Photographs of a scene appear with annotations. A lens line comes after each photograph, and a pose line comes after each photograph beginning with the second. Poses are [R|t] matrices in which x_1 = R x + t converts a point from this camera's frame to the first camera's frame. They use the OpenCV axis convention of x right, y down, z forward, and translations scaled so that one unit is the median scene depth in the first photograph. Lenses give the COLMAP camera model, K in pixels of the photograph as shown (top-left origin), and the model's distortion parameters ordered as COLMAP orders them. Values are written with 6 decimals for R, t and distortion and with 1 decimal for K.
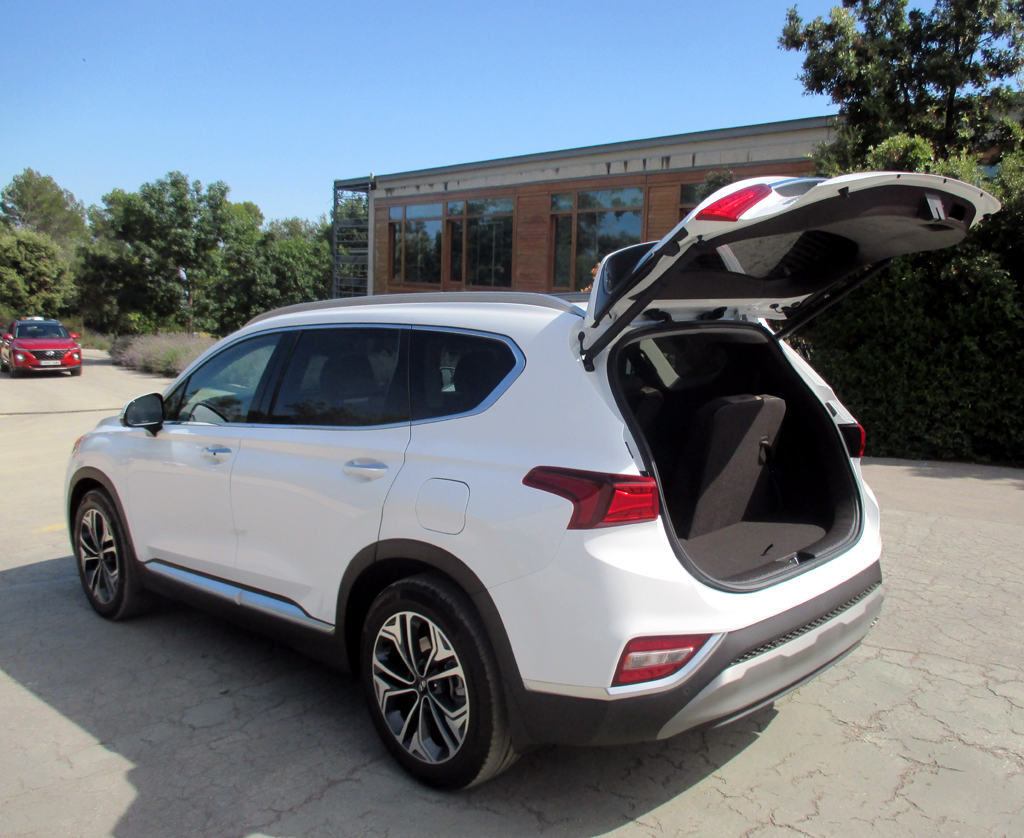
lens RADIAL K [[1039.1, 0, 512.0], [0, 1039.1, 419.0], [0, 0, 1]] dist [-0.048691, -0.002677]
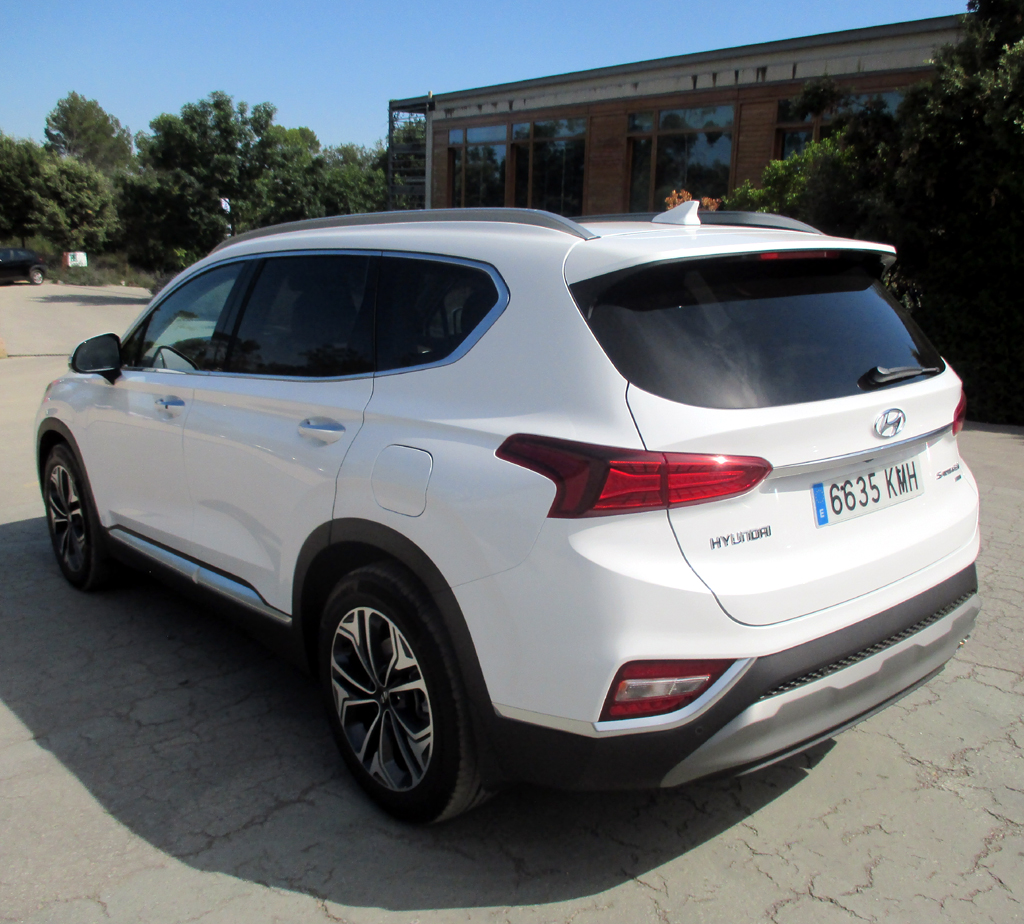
lens RADIAL K [[1059.3, 0, 512.0], [0, 1059.3, 462.0], [0, 0, 1]] dist [-0.044543, 0.007811]
pose [[0.994468, 0.026661, -0.101604, 0.080878], [-0.017504, 0.995790, 0.089972, -0.003593], [0.103575, -0.087696, 0.990748, 0.172509]]
